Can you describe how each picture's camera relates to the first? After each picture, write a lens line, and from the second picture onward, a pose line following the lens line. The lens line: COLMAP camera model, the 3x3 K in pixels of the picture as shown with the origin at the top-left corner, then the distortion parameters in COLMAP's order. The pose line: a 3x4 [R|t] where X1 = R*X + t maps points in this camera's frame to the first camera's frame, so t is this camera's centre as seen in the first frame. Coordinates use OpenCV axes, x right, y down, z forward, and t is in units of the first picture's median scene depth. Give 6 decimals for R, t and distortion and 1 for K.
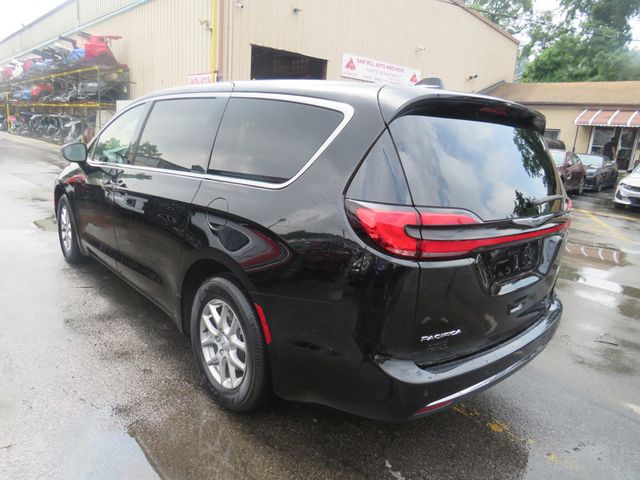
lens RADIAL K [[459.4, 0, 317.7], [0, 459.4, 240.7], [0, 0, 1]] dist [-0.054651, 0.029321]
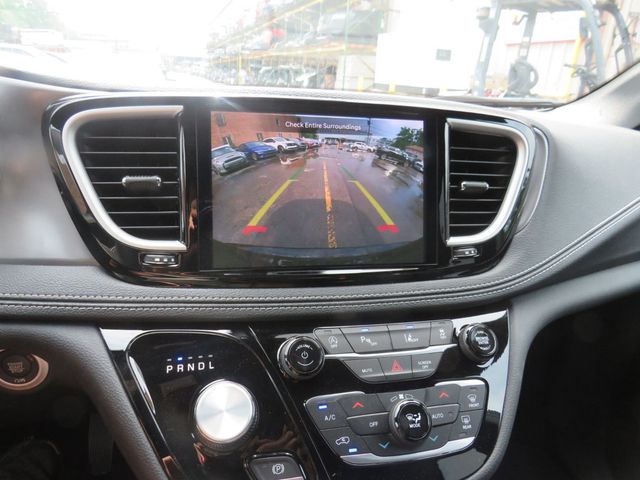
lens RADIAL K [[459.4, 0, 318.8], [0, 459.4, 236.5], [0, 0, 1]] dist [-0.054651, 0.029321]
pose [[0.903720, 0.118827, -0.411304, -0.176624], [-0.083026, 0.991115, 0.103911, -0.074812], [0.419997, -0.059757, 0.905556, 0.301399]]
